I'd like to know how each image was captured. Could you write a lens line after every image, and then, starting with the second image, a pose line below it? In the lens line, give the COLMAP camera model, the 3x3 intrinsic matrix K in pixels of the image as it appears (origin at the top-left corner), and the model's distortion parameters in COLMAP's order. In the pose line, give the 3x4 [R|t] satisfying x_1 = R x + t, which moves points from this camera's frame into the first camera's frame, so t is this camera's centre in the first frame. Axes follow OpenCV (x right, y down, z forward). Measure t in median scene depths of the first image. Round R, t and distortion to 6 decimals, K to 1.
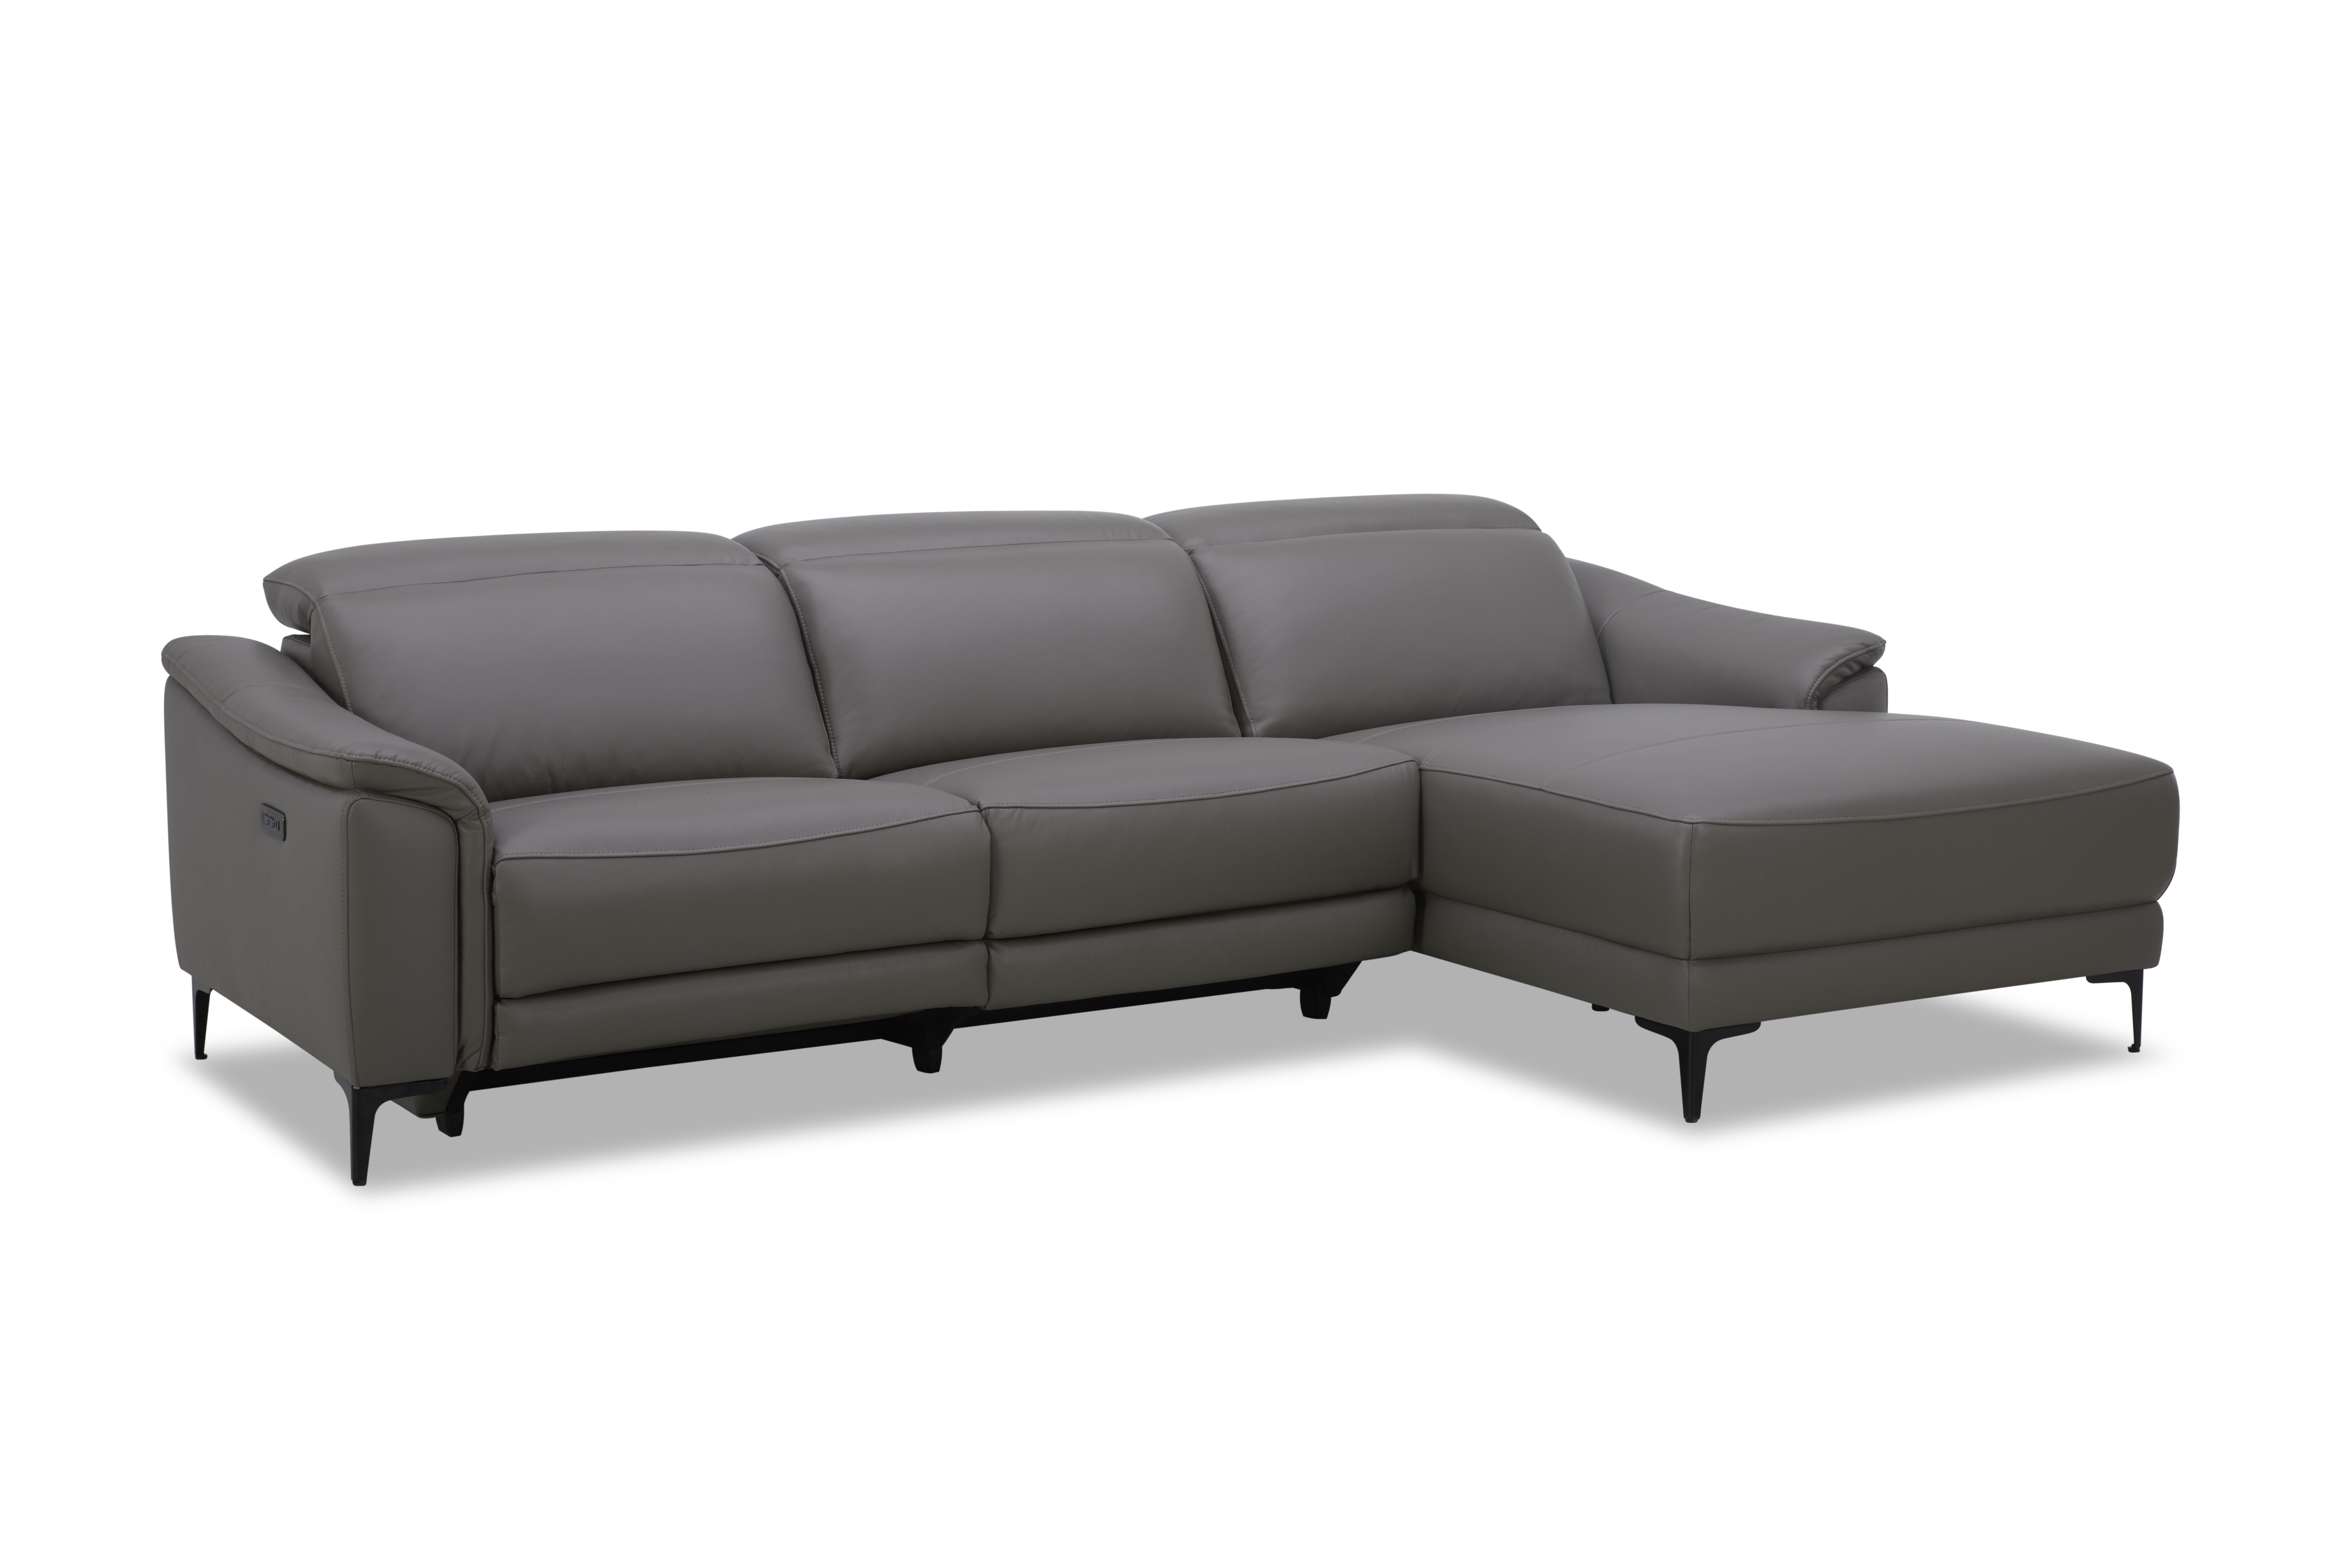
lens RADIAL K [[3821.2, 0, 1197.8], [0, 3821.2, 776.2], [0, 0, 1]] dist [0.035603, 0.000000]
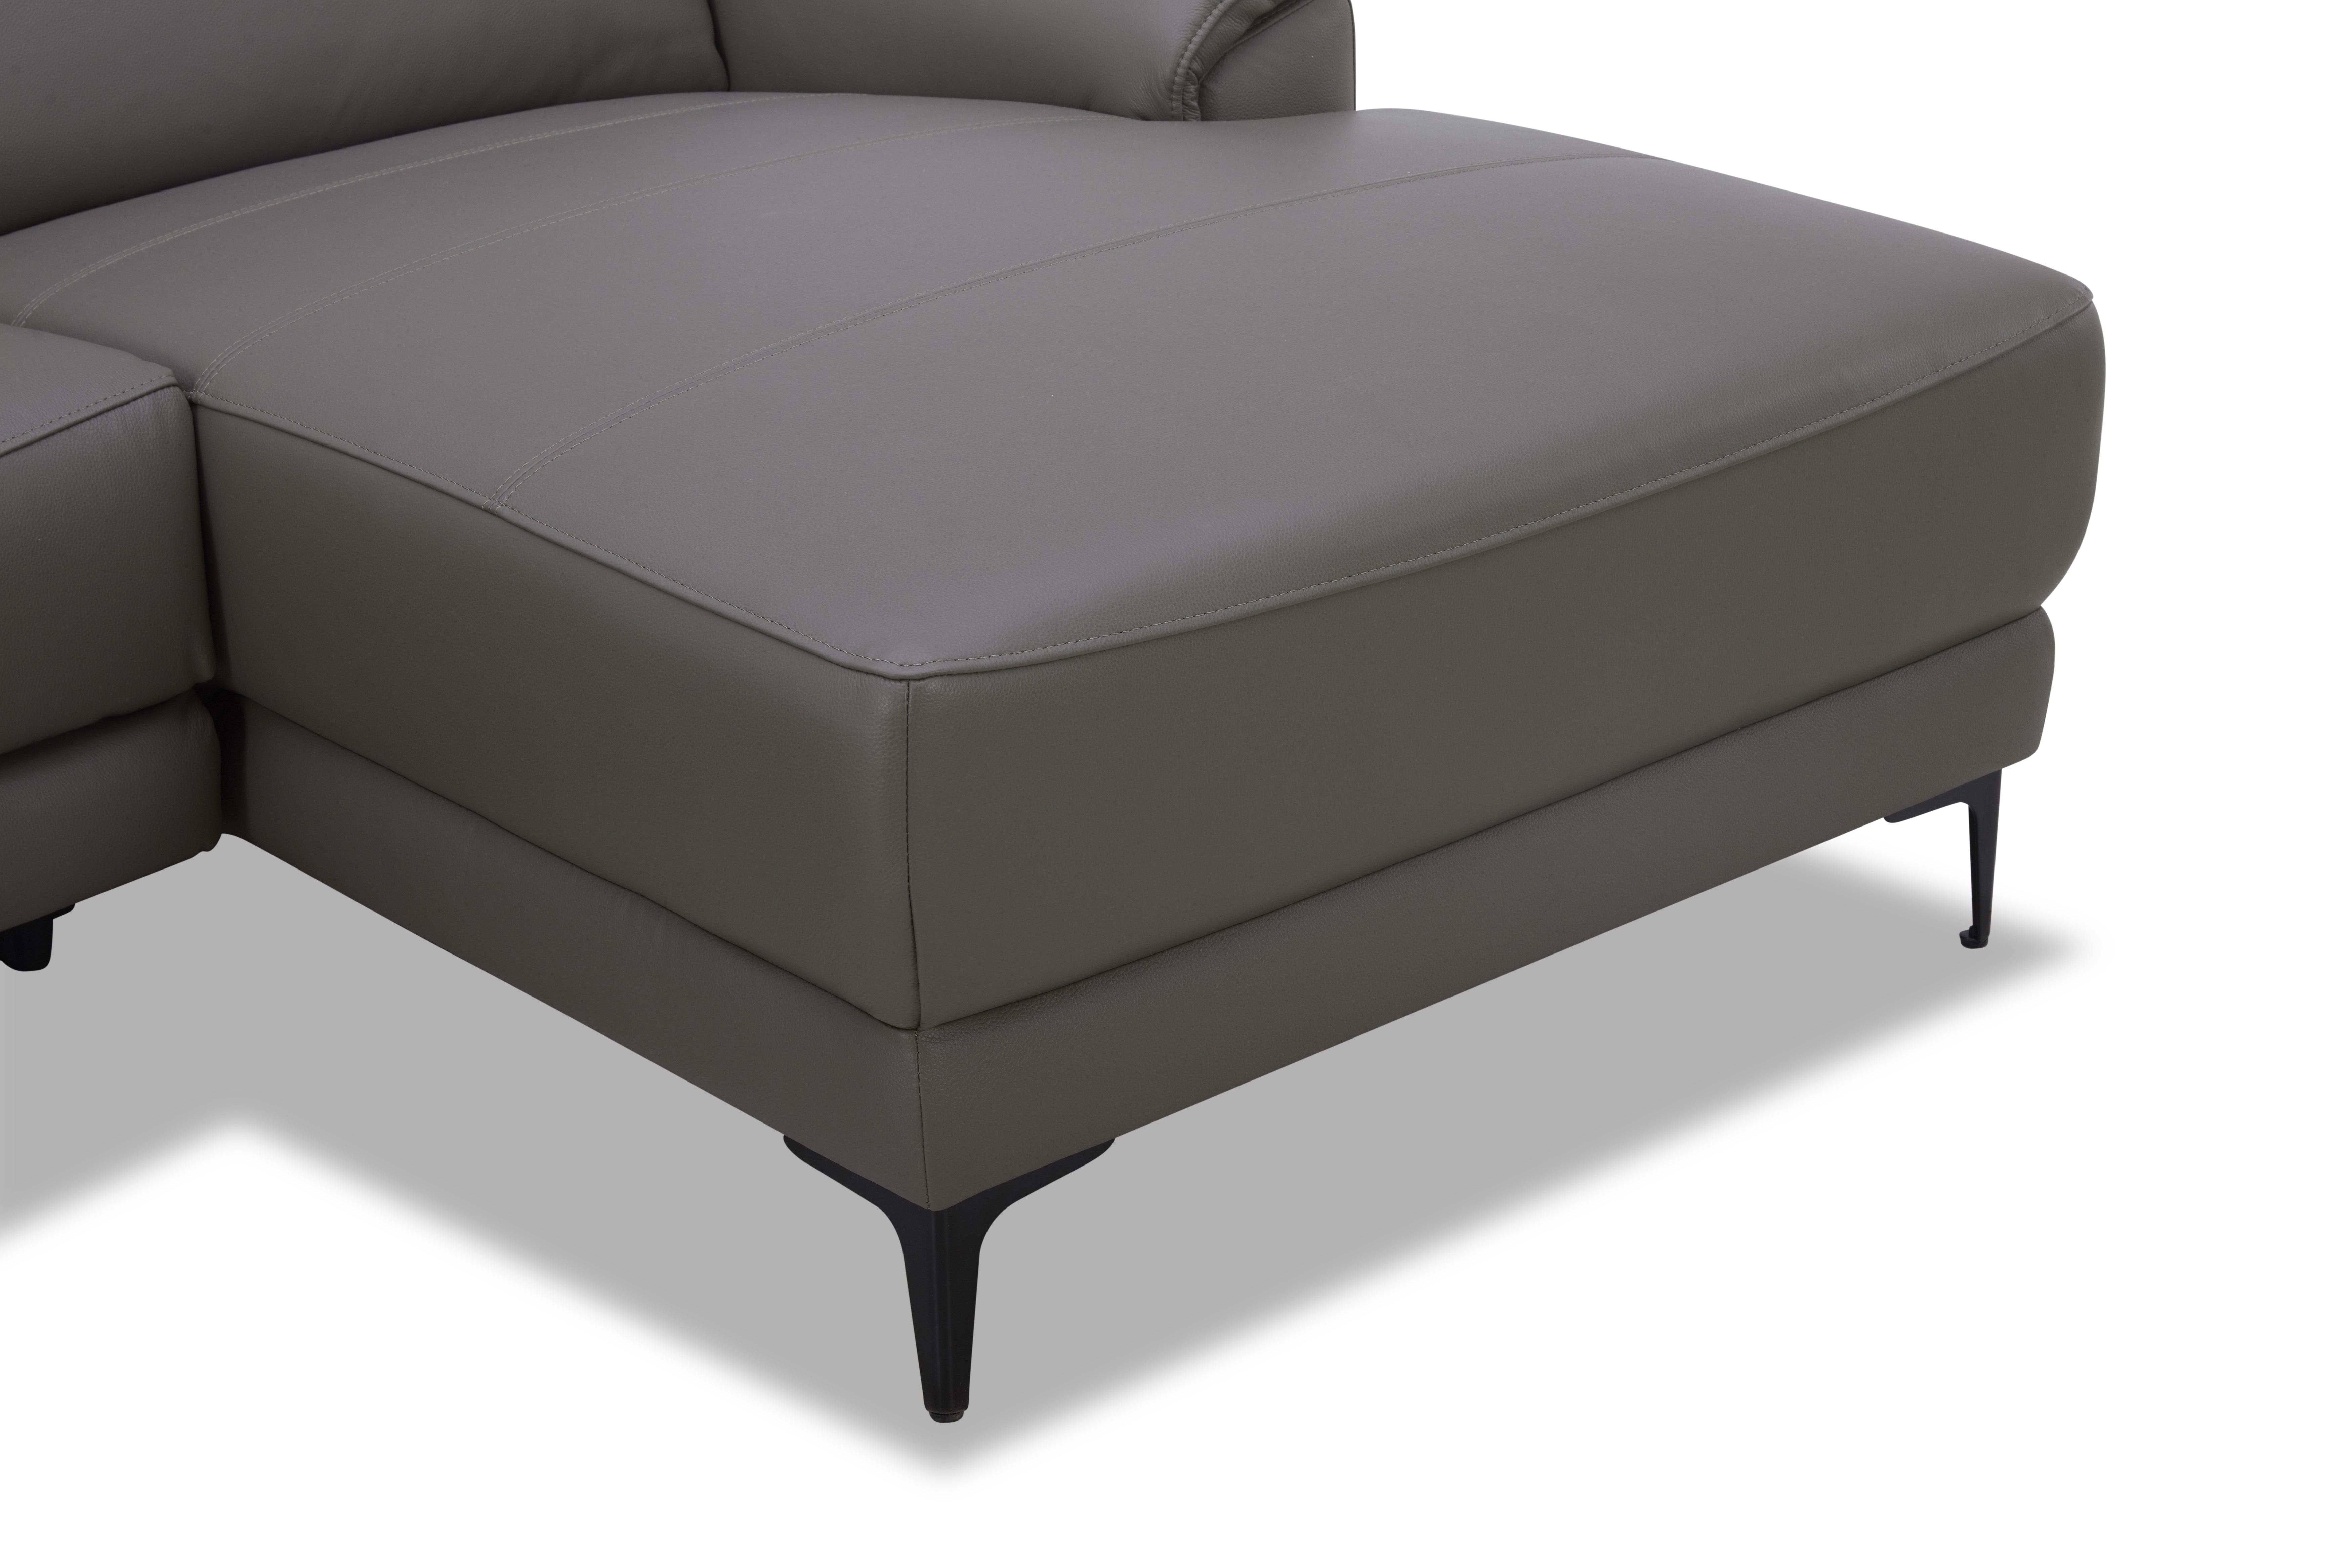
lens RADIAL K [[4410.5, 0, 1171.4], [0, 4410.5, 783.2], [0, 0, 1]] dist [-0.071161, 0.000000]
pose [[0.983031, -0.079439, 0.165349, 0.078612], [0.036162, 0.967602, 0.249877, -0.070837], [-0.179842, -0.239658, 0.954055, 0.559369]]
